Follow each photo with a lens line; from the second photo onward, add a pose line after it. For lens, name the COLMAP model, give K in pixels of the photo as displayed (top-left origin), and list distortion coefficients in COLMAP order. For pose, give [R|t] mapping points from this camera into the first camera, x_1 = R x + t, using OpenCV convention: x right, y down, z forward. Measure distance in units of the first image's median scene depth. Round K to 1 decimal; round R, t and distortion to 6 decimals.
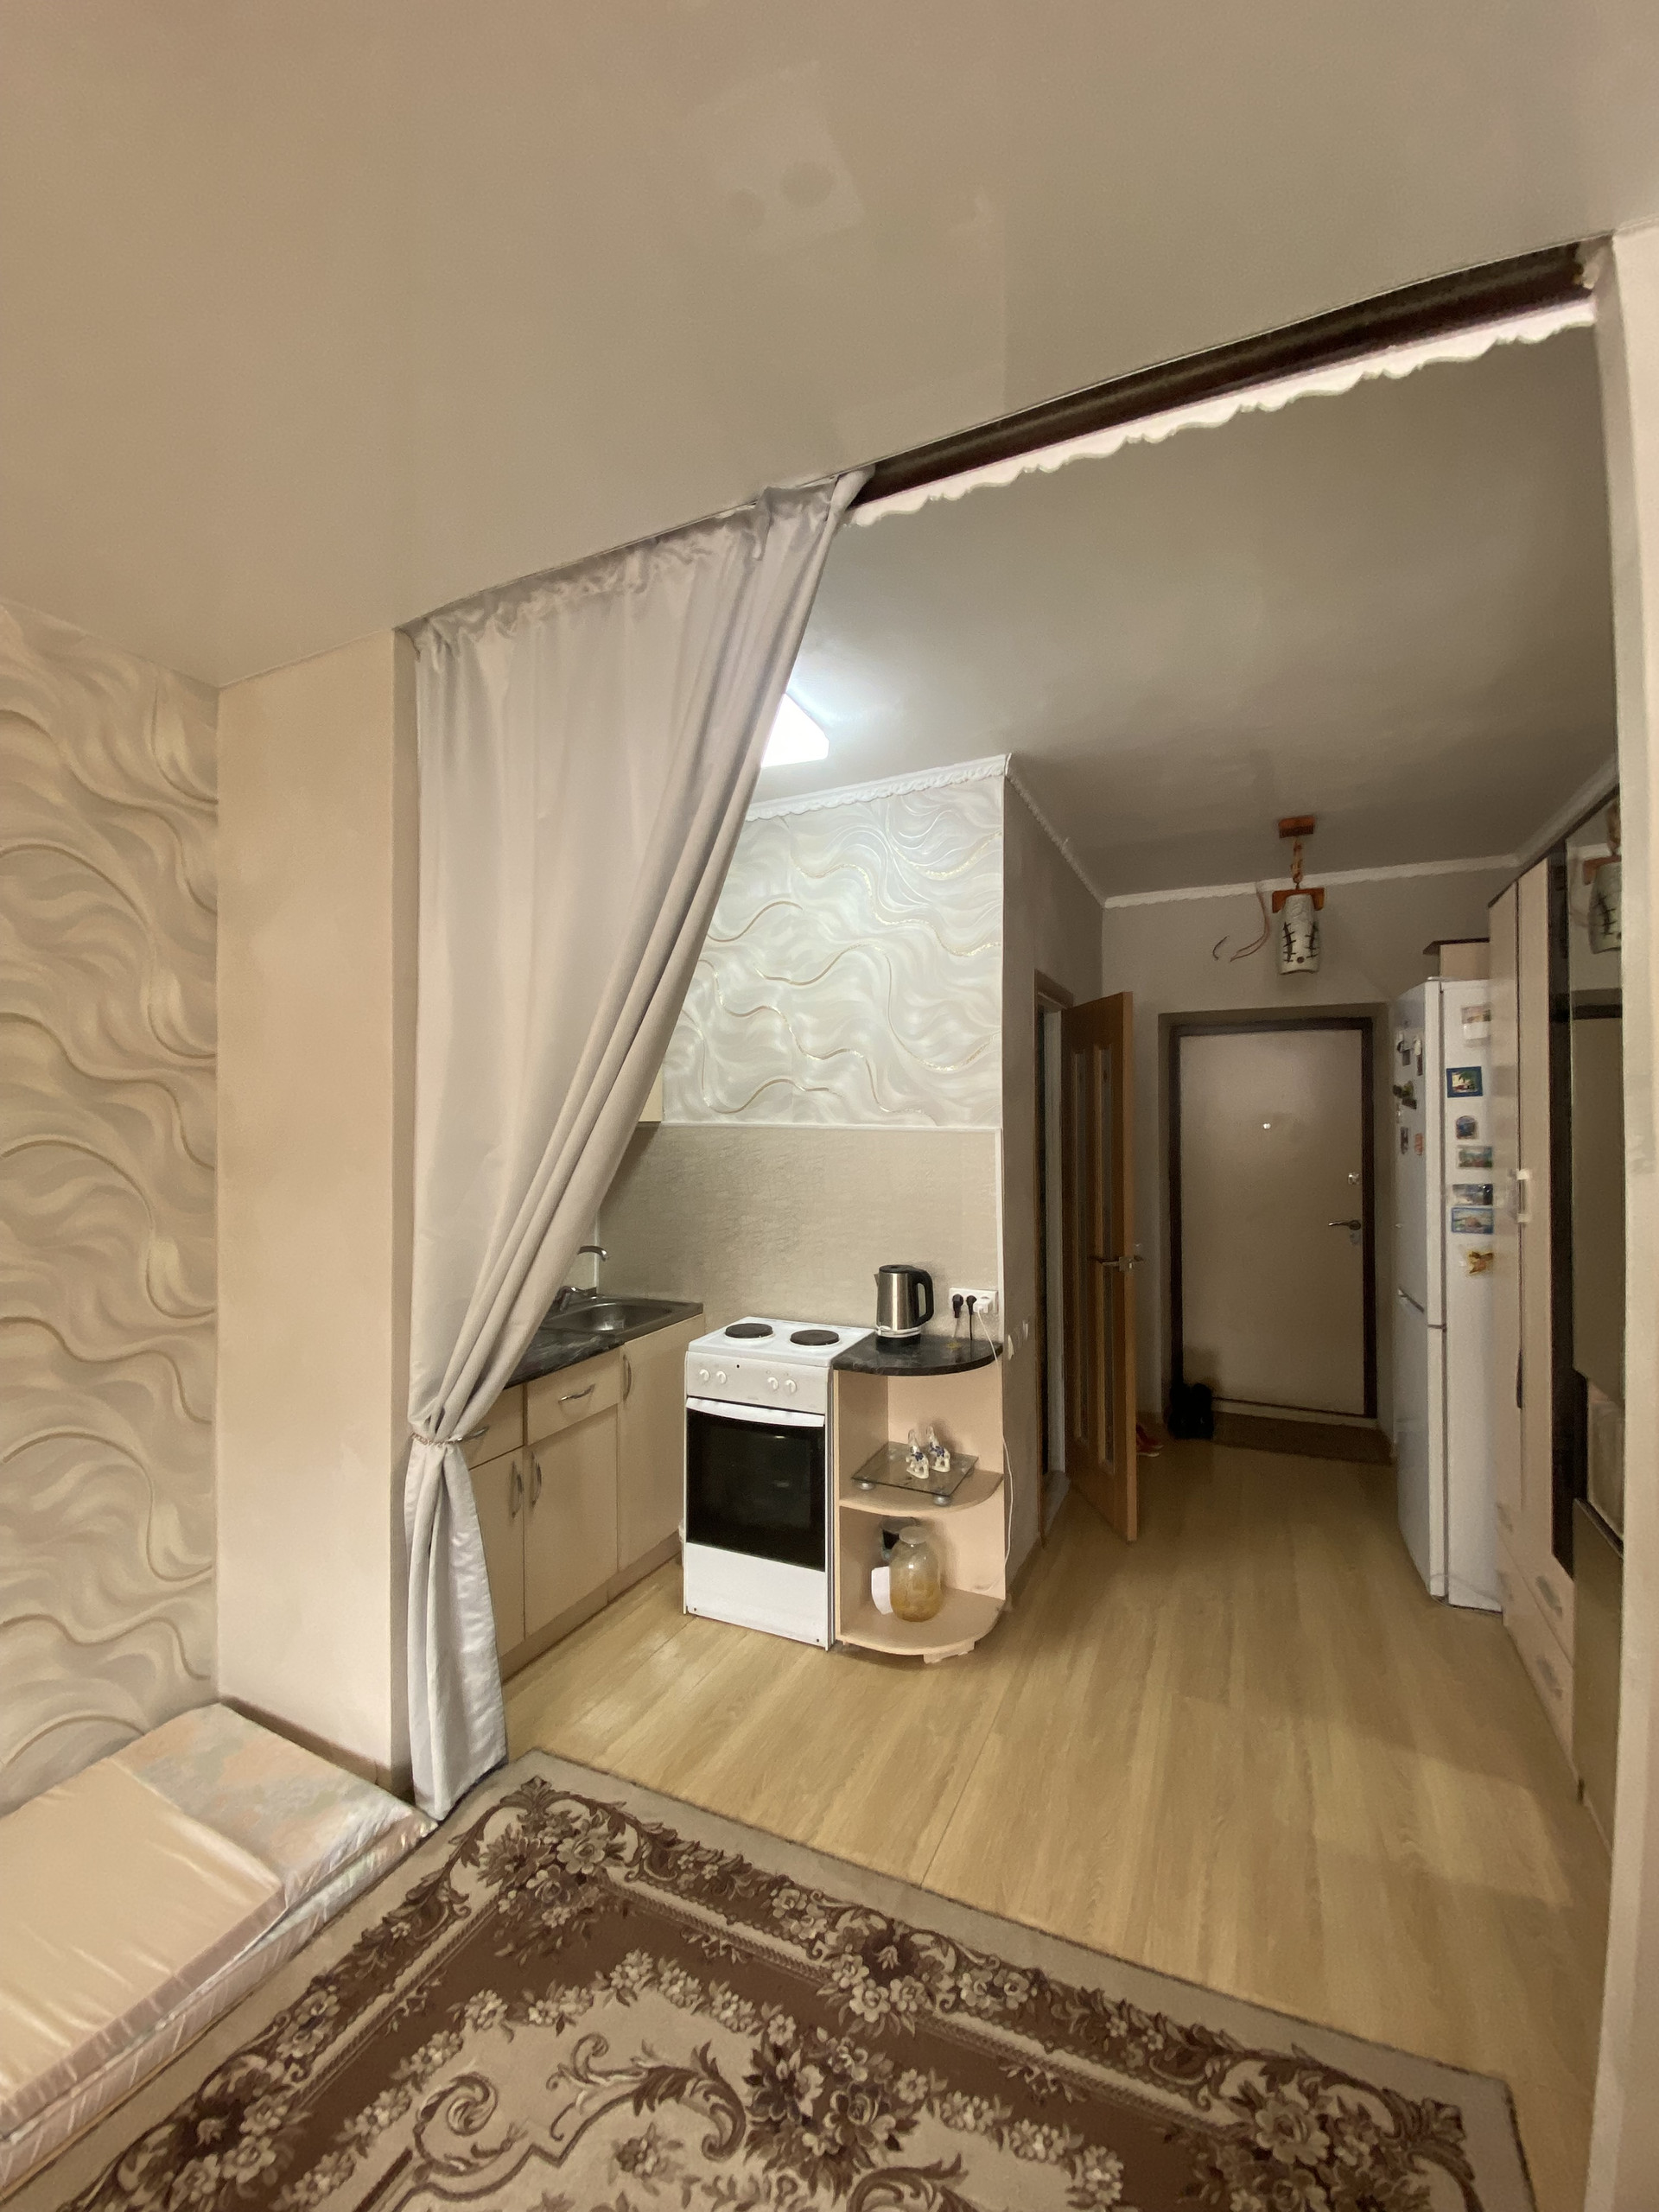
lens RADIAL K [[897.4, 0, 829.5], [0, 897.4, 1106.0], [0, 0, 1]] dist [0.007351, -0.016257]
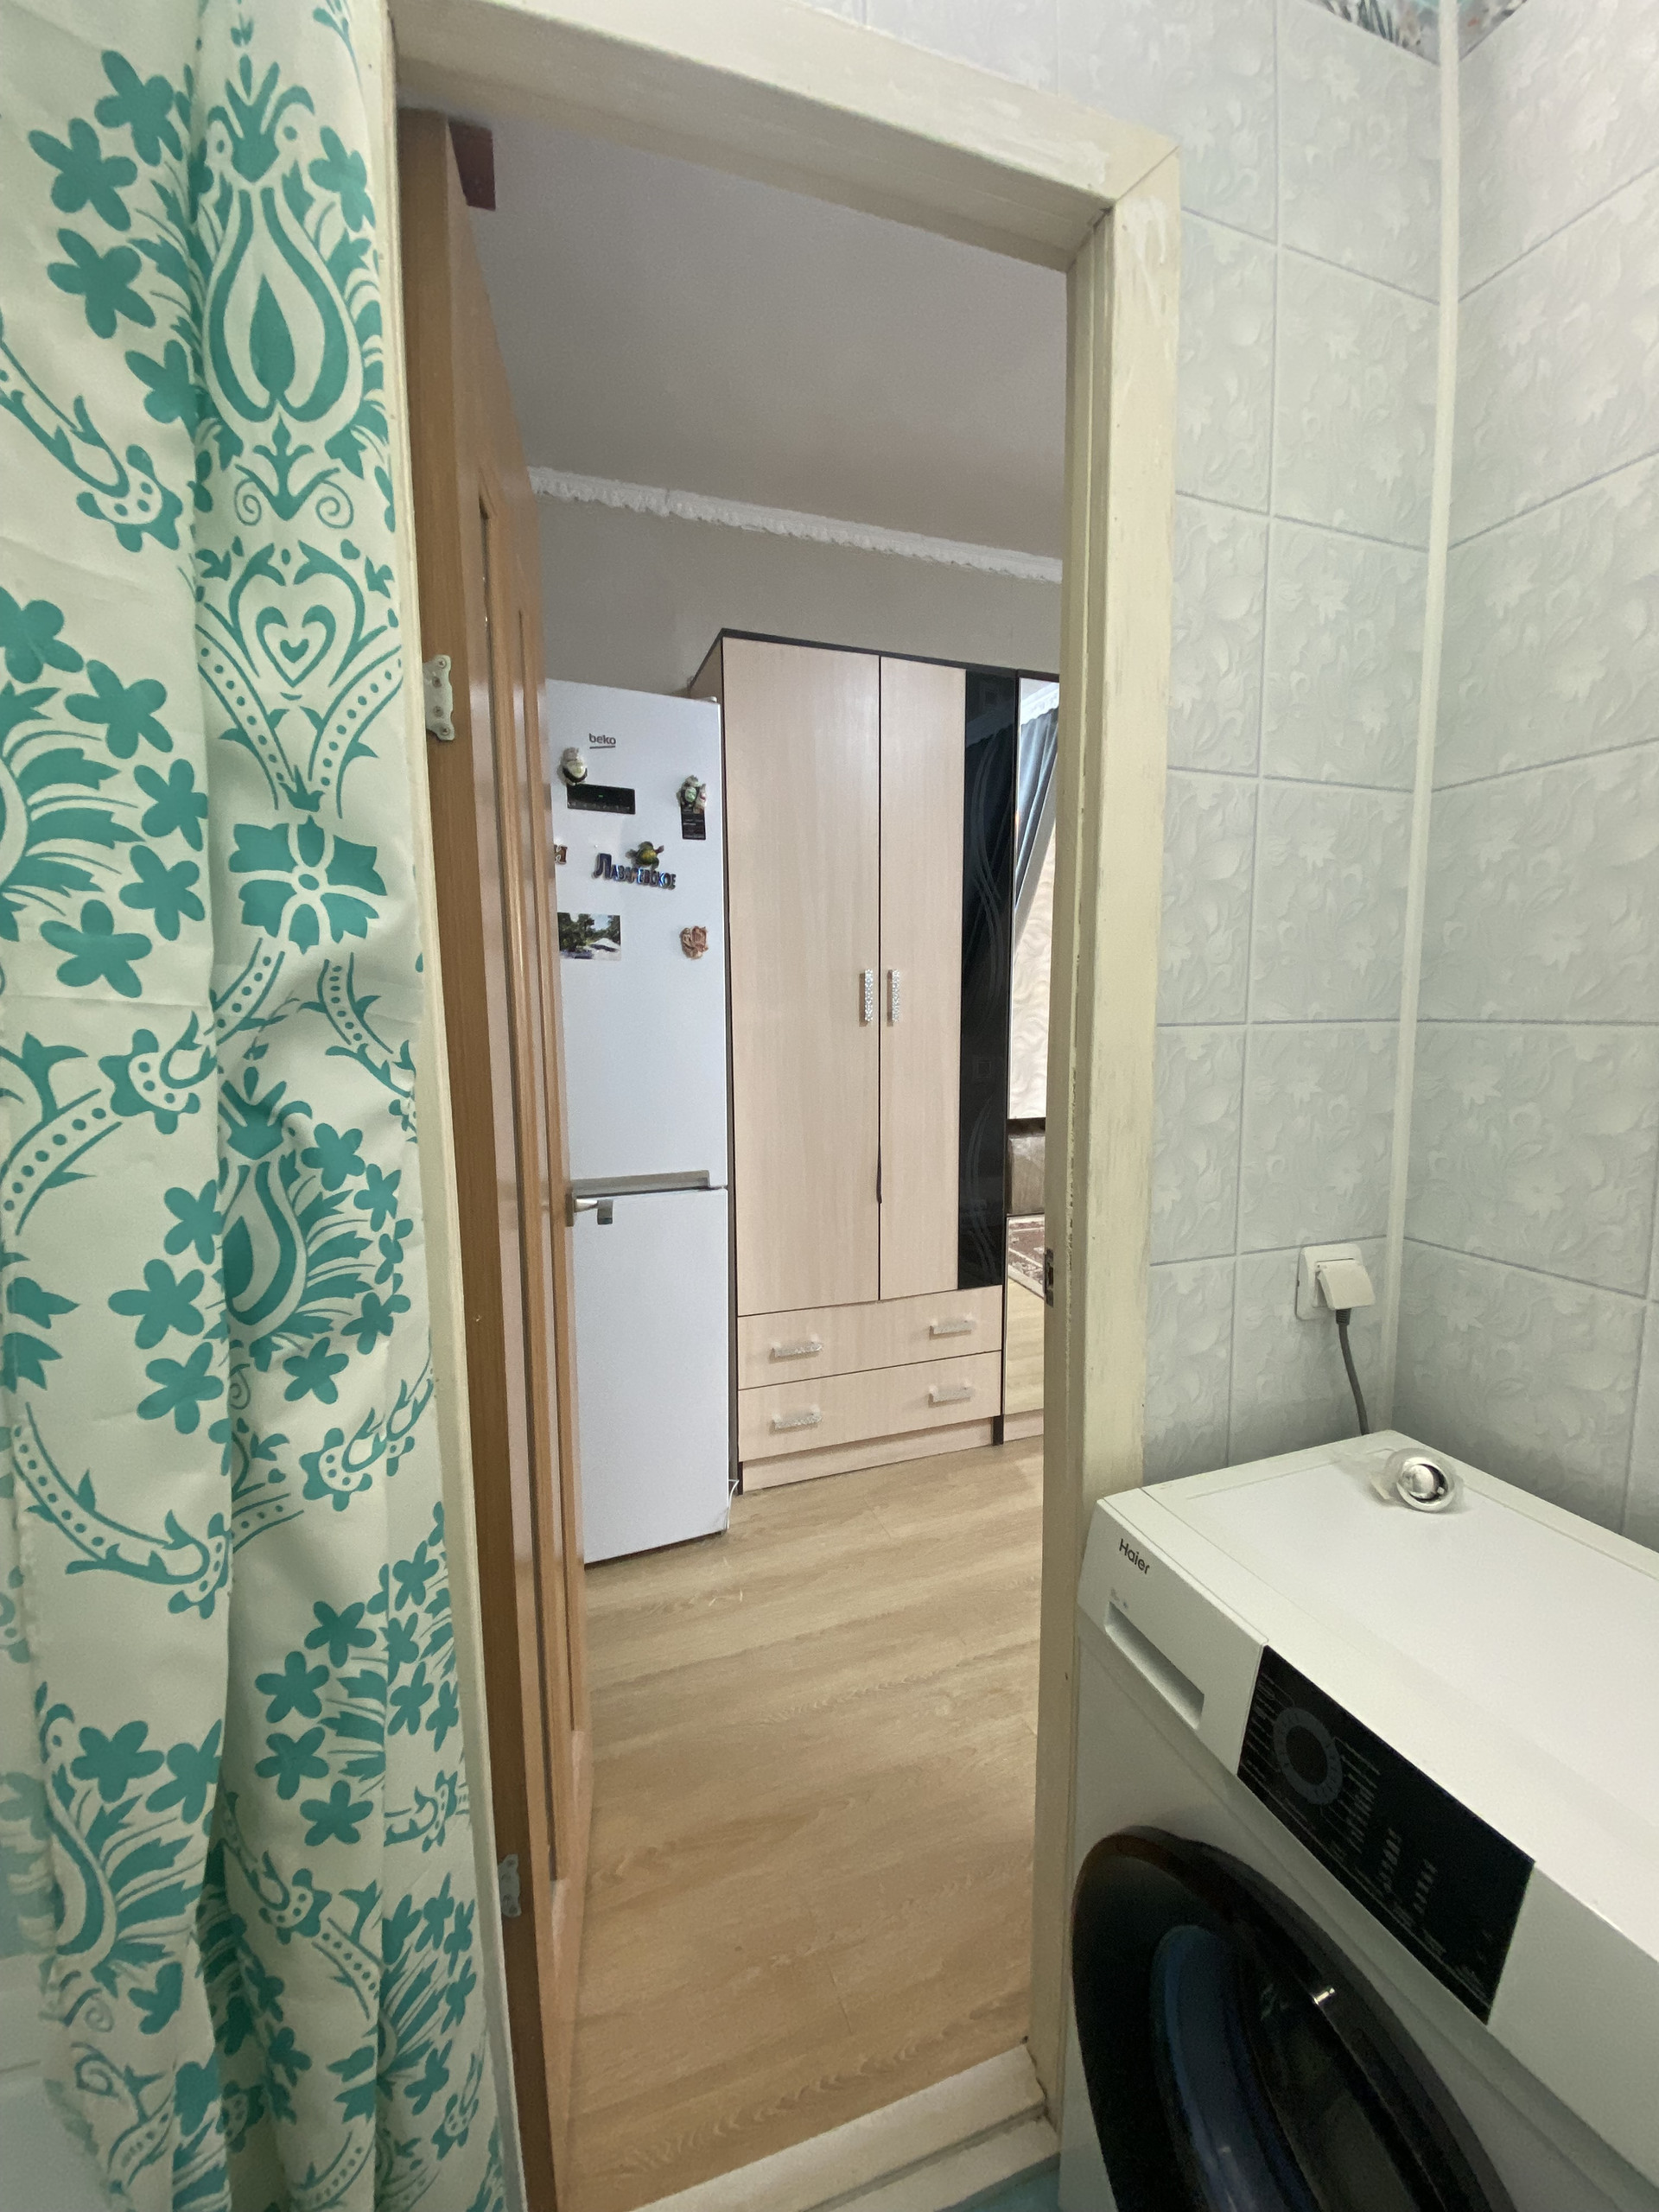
lens RADIAL K [[897.4, 0, 829.5], [0, 897.4, 1106.0], [0, 0, 1]] dist [0.007351, -0.016257]
pose [[-0.724246, -0.072622, 0.685706, 0.188743], [0.000369, 0.994397, 0.105705, 0.176513], [-0.689541, 0.076809, -0.720162, 2.599805]]
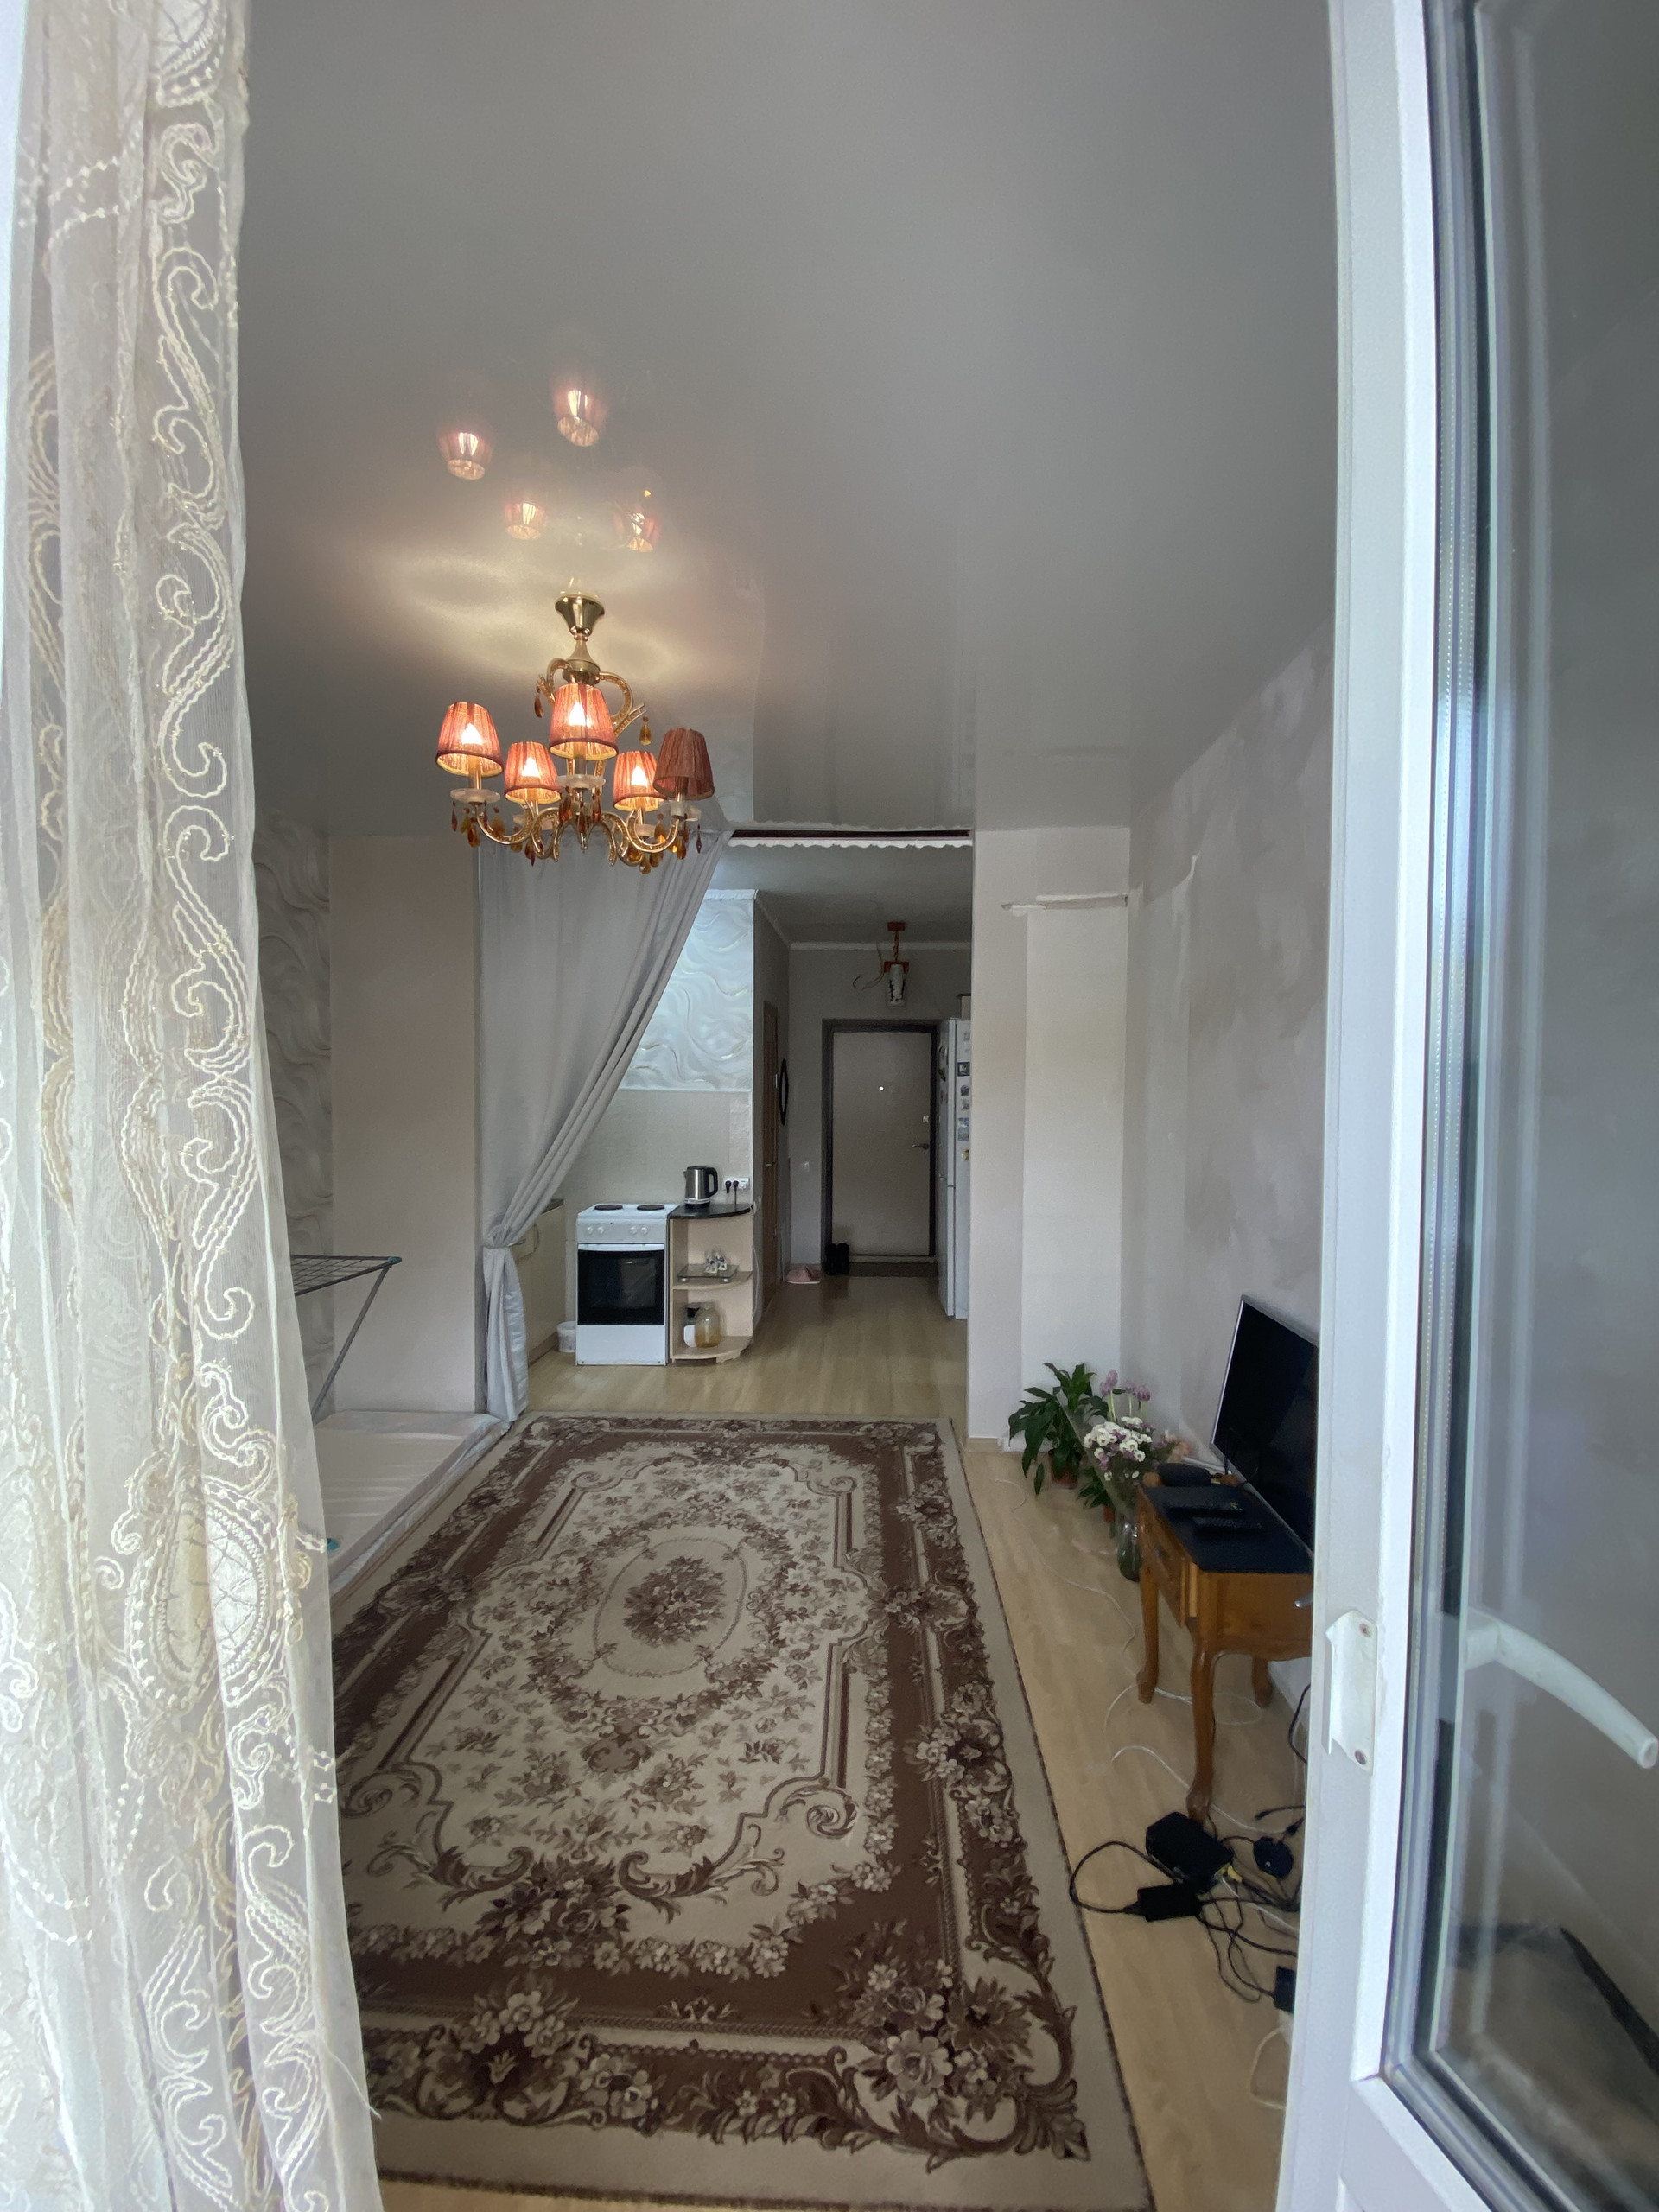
lens RADIAL K [[875.4, 0, 852.2], [0, 875.4, 1106.4], [0, 0, 1]] dist [-0.035131, -0.000288]
pose [[0.915797, -0.001229, 0.401638, -0.618174], [-0.016852, 0.998997, 0.041483, -0.041301], [-0.401287, -0.044758, 0.914858, -1.334413]]
